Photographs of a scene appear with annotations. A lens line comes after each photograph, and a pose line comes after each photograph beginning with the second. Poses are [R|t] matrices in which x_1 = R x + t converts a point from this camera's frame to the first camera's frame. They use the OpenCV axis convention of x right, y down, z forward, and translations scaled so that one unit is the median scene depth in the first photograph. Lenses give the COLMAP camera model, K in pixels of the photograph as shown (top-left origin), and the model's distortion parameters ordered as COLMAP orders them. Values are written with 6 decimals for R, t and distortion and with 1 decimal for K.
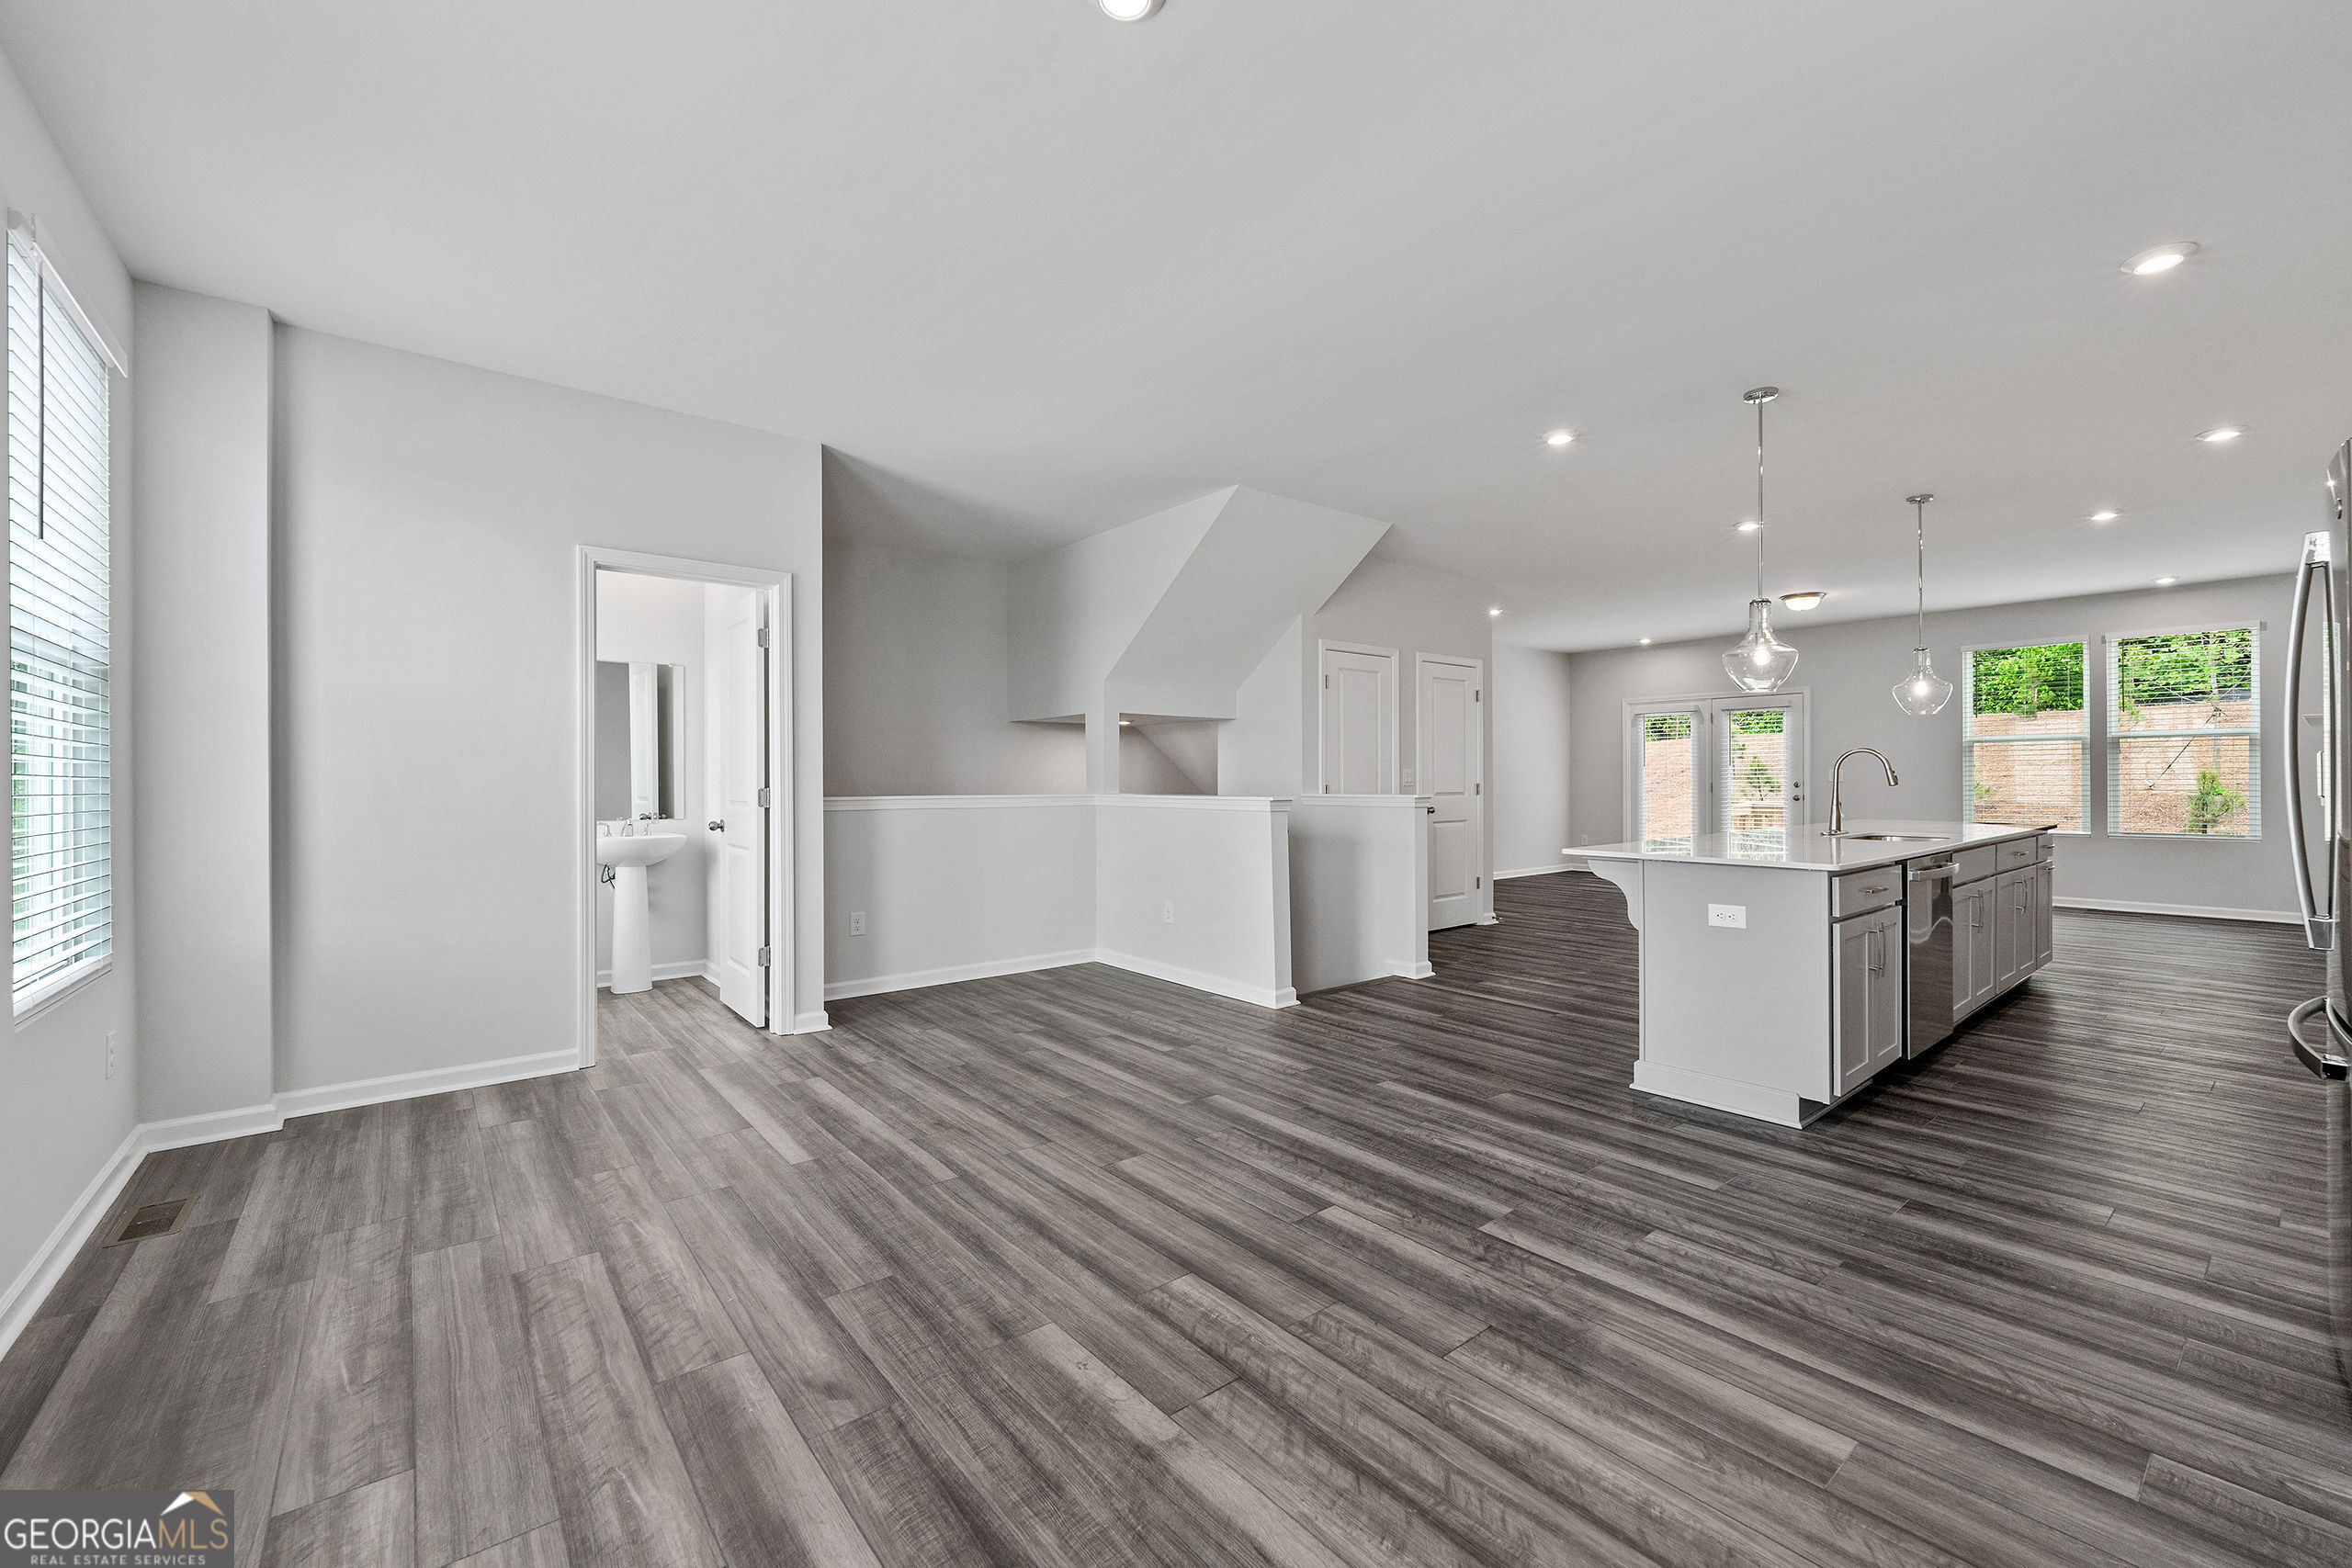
lens RADIAL K [[952.4, 0, 1176.9], [0, 952.4, 778.8], [0, 0, 1]] dist [0.000350, -0.000133]
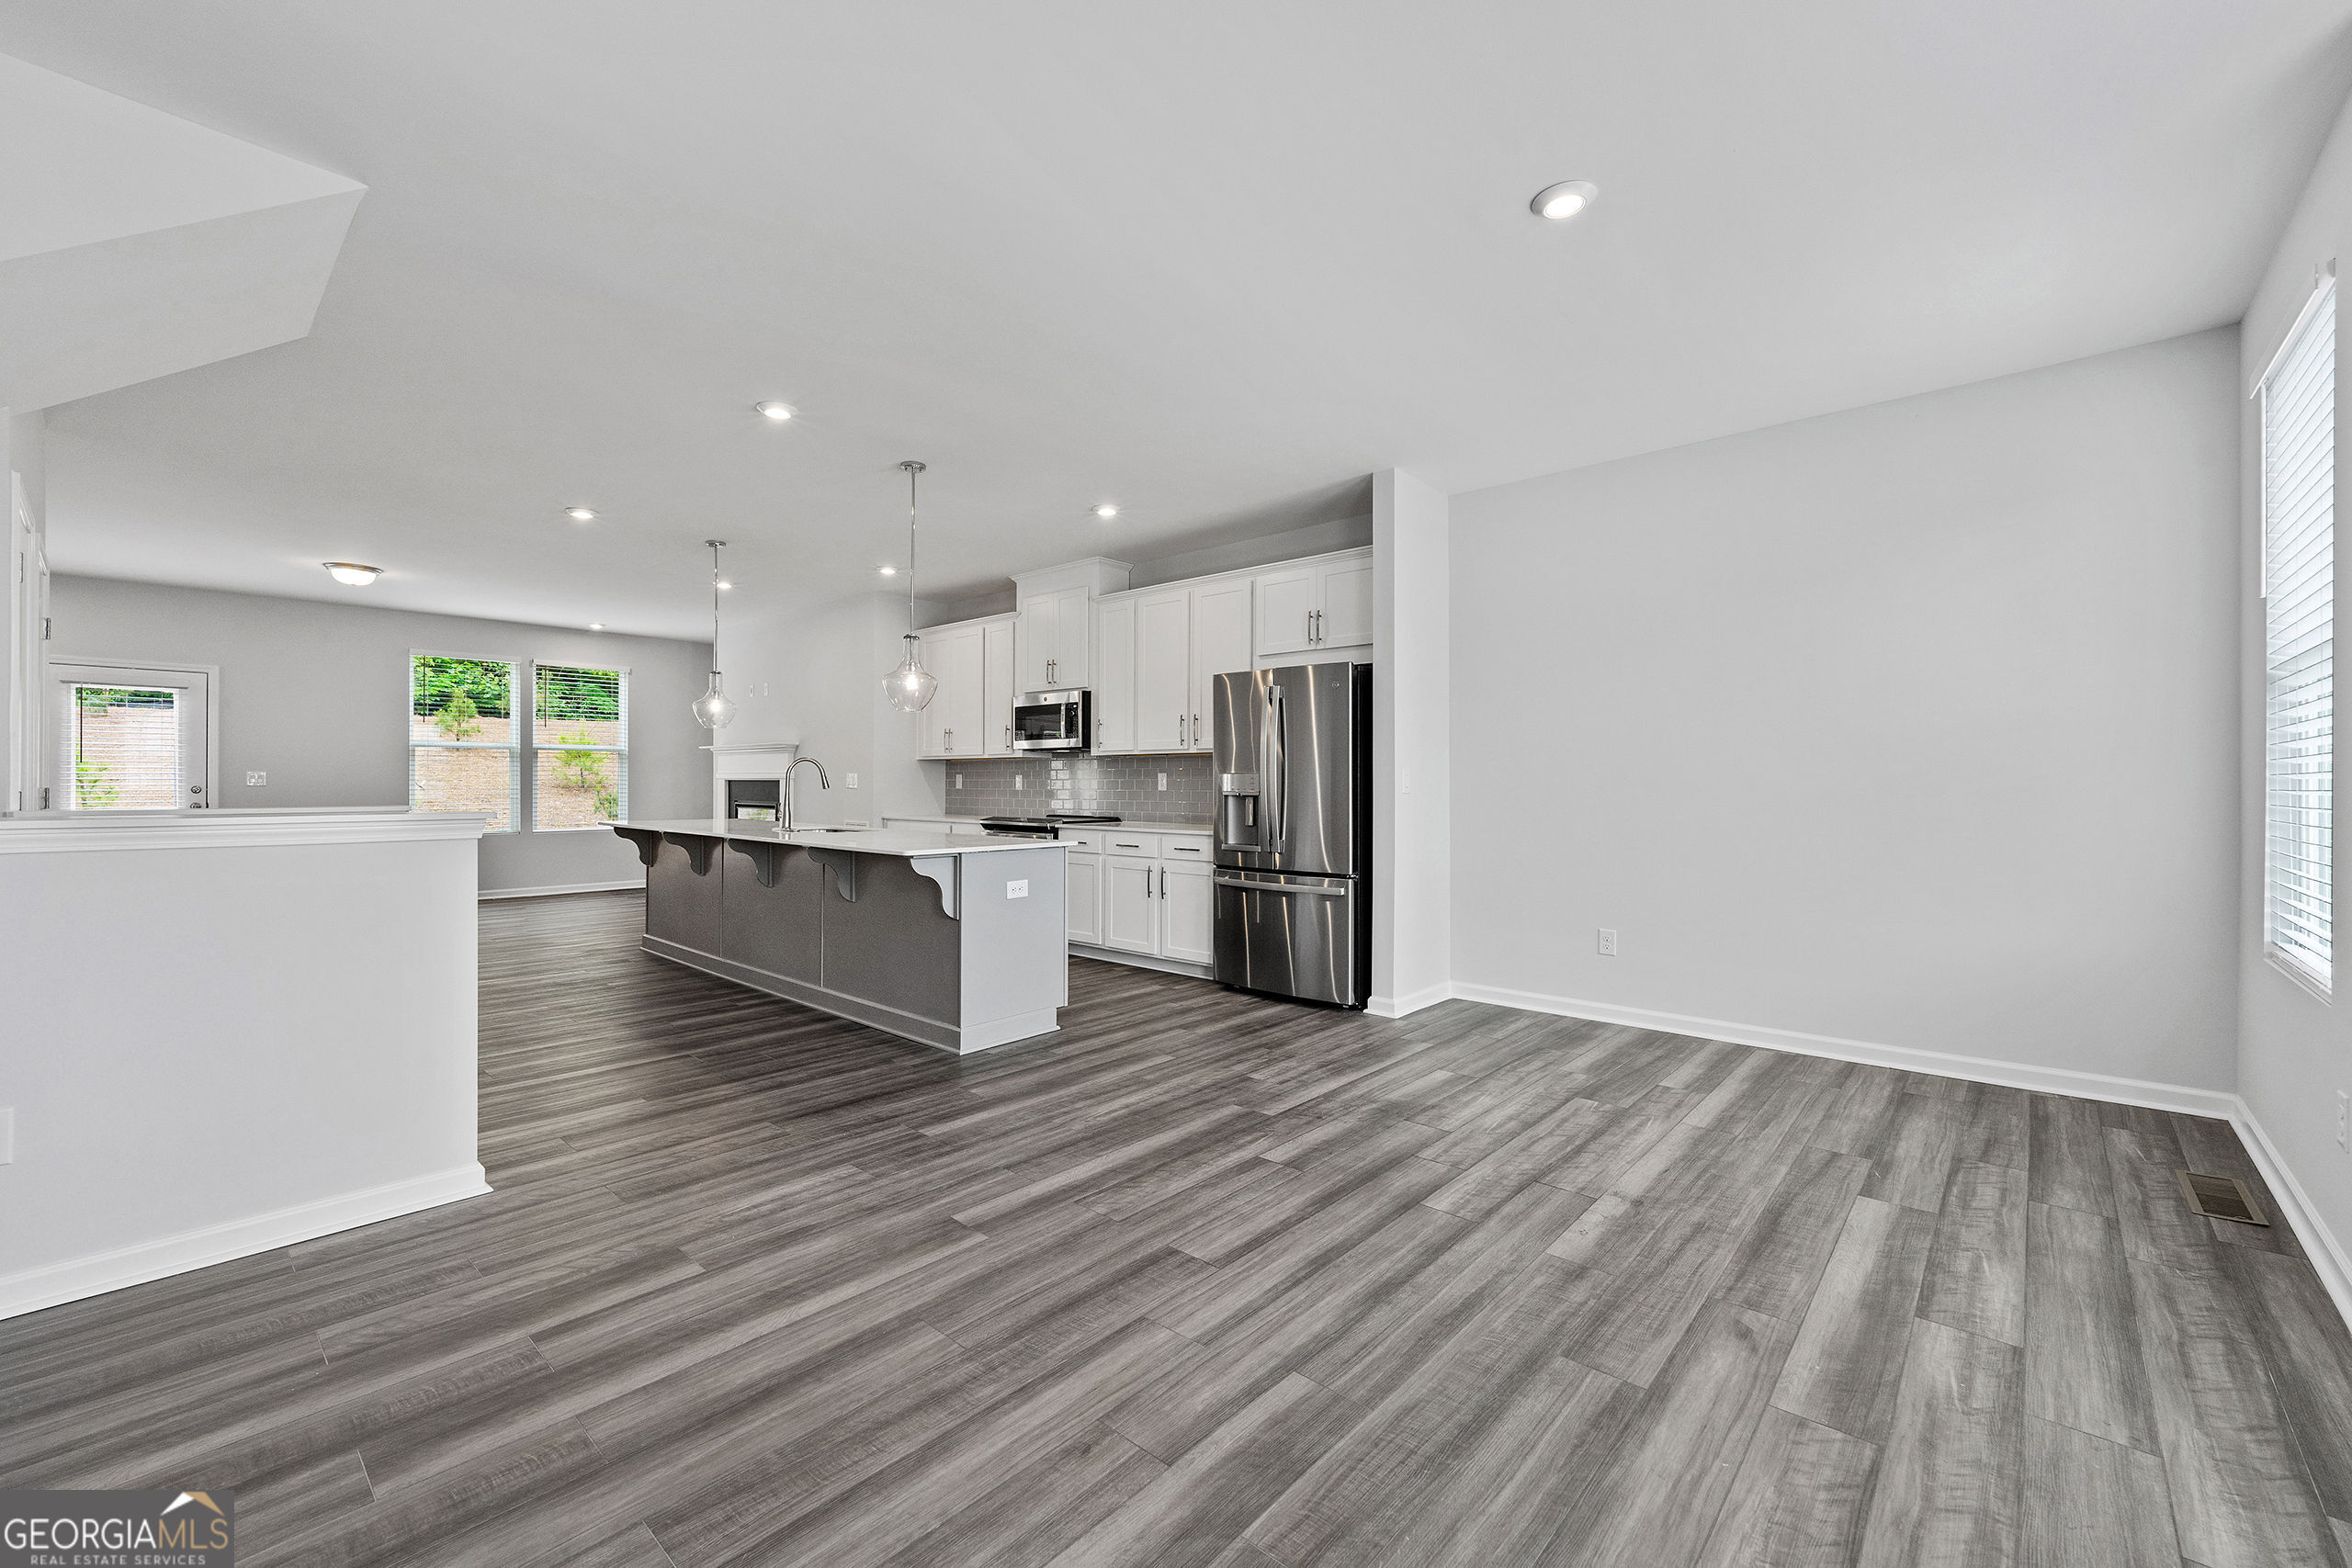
lens RADIAL K [[952.4, 0, 1176.9], [0, 952.4, 778.8], [0, 0, 1]] dist [0.000350, -0.000133]
pose [[-0.155284, 0.006592, 0.987848, -0.868424], [-0.002791, 0.999971, -0.007111, 0.003390], [-0.987866, -0.003862, -0.155261, 1.166223]]
